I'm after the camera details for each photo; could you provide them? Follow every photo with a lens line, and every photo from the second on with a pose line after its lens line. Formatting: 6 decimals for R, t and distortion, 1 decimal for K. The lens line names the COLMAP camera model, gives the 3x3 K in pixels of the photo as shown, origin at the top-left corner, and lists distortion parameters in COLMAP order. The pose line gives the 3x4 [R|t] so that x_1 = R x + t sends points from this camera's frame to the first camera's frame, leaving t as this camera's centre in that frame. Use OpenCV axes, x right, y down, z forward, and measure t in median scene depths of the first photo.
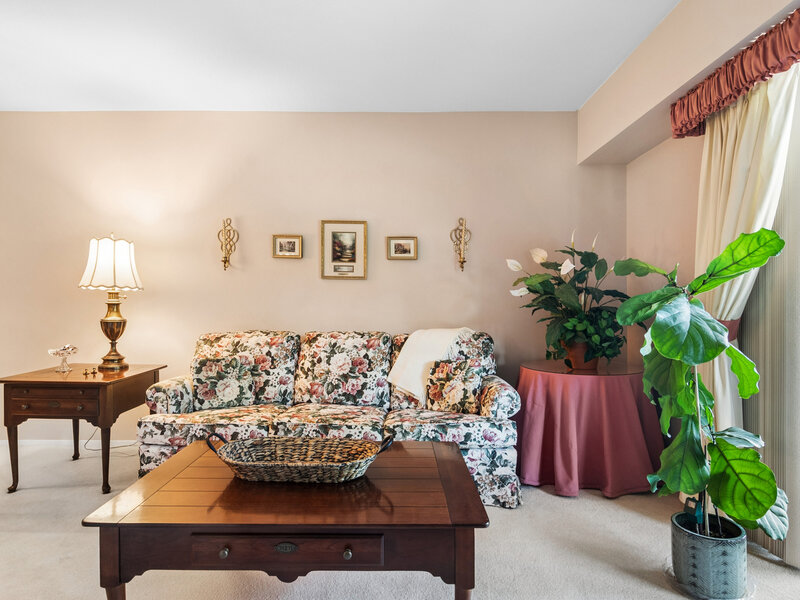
lens RADIAL K [[487.5, 0, 400.7], [0, 487.5, 304.2], [0, 0, 1]] dist [-0.002882, 0.002172]
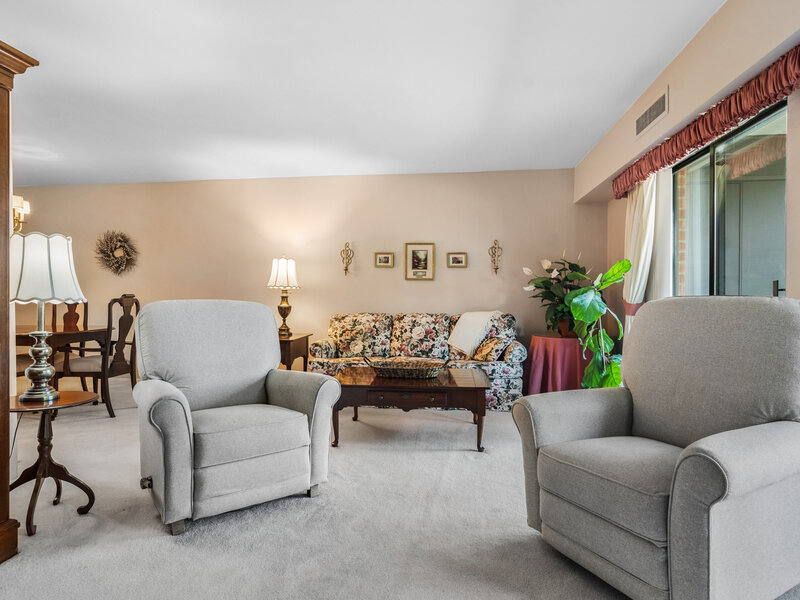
lens RADIAL K [[487.5, 0, 390.5], [0, 487.5, 334.3], [0, 0, 1]] dist [-0.002882, 0.002172]
pose [[0.990590, 0.006386, -0.136710, 0.007084], [0.003787, 0.997249, 0.074022, 0.006039], [0.136807, -0.073843, 0.987842, -0.628006]]
